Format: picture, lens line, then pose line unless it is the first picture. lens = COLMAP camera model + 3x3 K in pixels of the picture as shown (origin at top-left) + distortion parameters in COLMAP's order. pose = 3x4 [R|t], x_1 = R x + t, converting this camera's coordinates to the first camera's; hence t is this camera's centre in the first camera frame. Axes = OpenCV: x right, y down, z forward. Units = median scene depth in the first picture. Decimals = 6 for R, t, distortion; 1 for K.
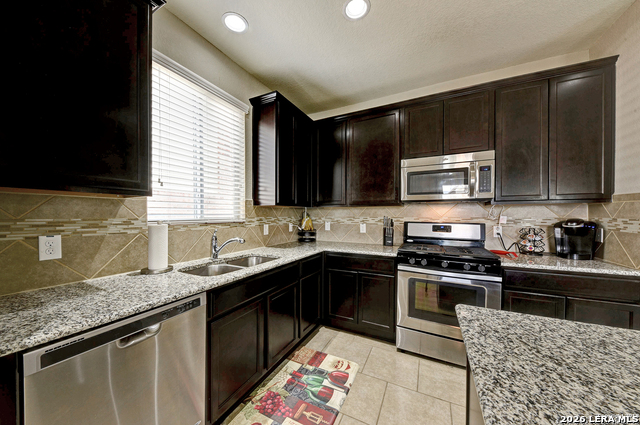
lens RADIAL K [[222.3, 0, 314.7], [0, 222.3, 216.4], [0, 0, 1]] dist [-0.000753, -0.000892]
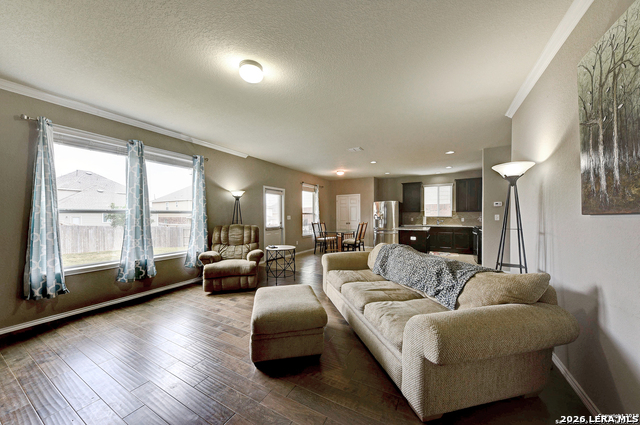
lens RADIAL K [[224.8, 0, 313.9], [0, 224.8, 214.8], [0, 0, 1]] dist [-0.002111, -0.000911]
pose [[-0.046785, -0.003489, -0.998899, 3.428894], [-0.001718, 0.999993, -0.003412, 0.008520], [0.998903, 0.001557, -0.046791, -1.041113]]
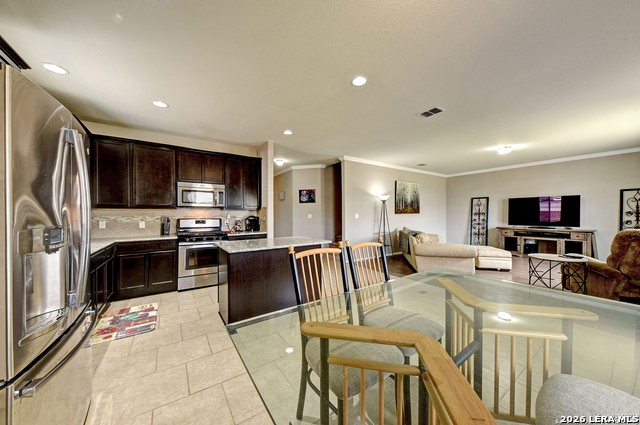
lens RADIAL K [[222.3, 0, 320.8], [0, 222.3, 214.3], [0, 0, 1]] dist [-0.000753, -0.000892]
pose [[0.478397, -0.003436, 0.878137, -0.585837], [0.010771, 0.999940, -0.001955, 0.006652], [-0.878078, 0.010394, 0.478405, -0.775225]]
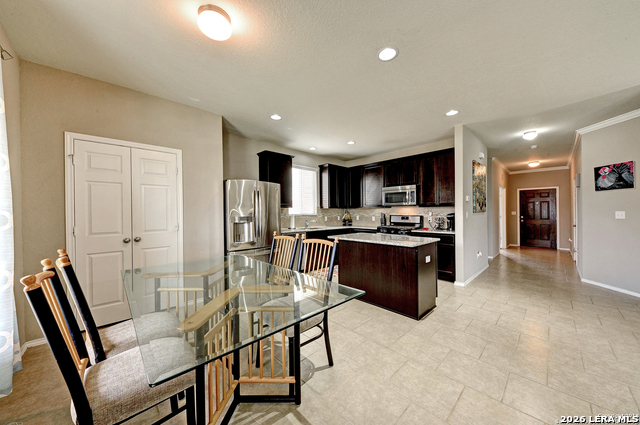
lens RADIAL K [[222.3, 0, 313.5], [0, 222.3, 207.2], [0, 0, 1]] dist [-0.000753, -0.000892]
pose [[0.940147, -0.013605, -0.340496, 0.519196], [0.003878, 0.999565, -0.029233, 0.009471], [0.340746, 0.026163, 0.939791, -1.415207]]
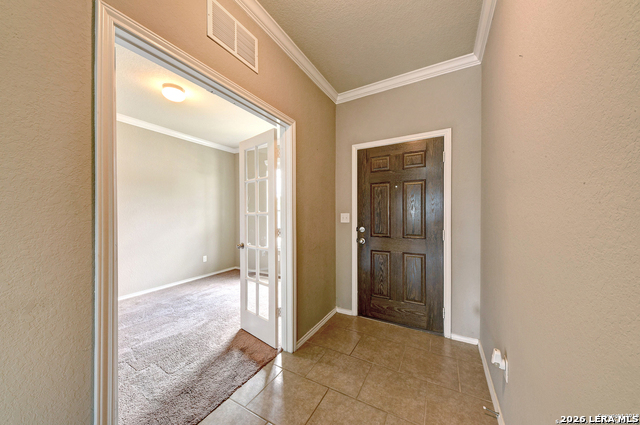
lens RADIAL K [[222.3, 0, 306.1], [0, 222.3, 214.5], [0, 0, 1]] dist [-0.000753, -0.000892]
pose [[0.998865, -0.010908, -0.046374, 2.181039], [0.010695, 0.999931, -0.004830, -0.000245], [0.046423, 0.004329, 0.998912, 1.822848]]
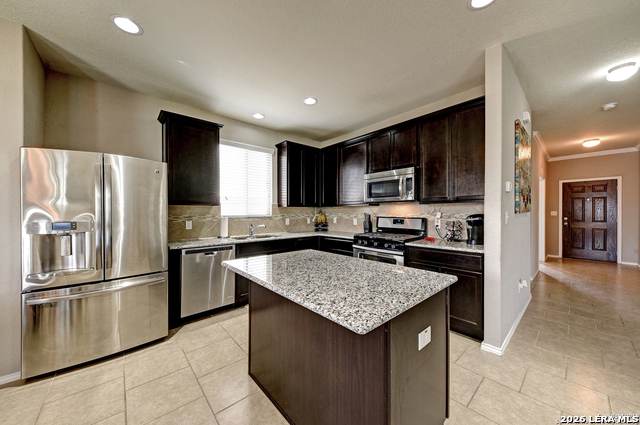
lens RADIAL K [[224.8, 0, 313.9], [0, 224.8, 211.5], [0, 0, 1]] dist [-0.002111, -0.000911]
pose [[0.928758, -0.008019, -0.370600, 0.655970], [0.004977, 0.999946, -0.009164, 0.002487], [0.370653, 0.006667, 0.928748, -0.519281]]
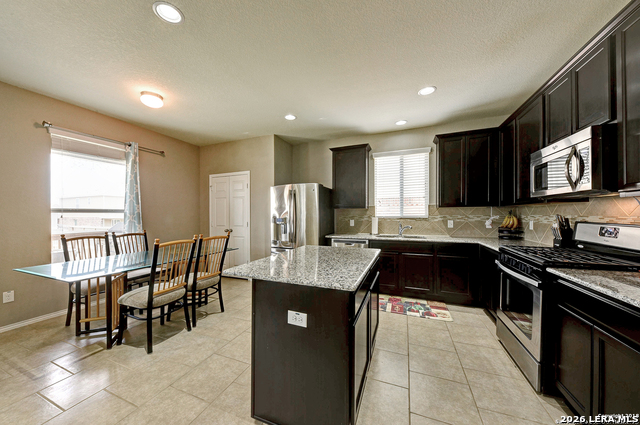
lens RADIAL K [[222.3, 0, 316.6], [0, 222.3, 210.2], [0, 0, 1]] dist [-0.000753, -0.000892]
pose [[0.092777, -0.019662, -0.995493, 1.292456], [0.000116, 0.999805, -0.019737, -0.001322], [0.995687, 0.001716, 0.092761, 0.018466]]
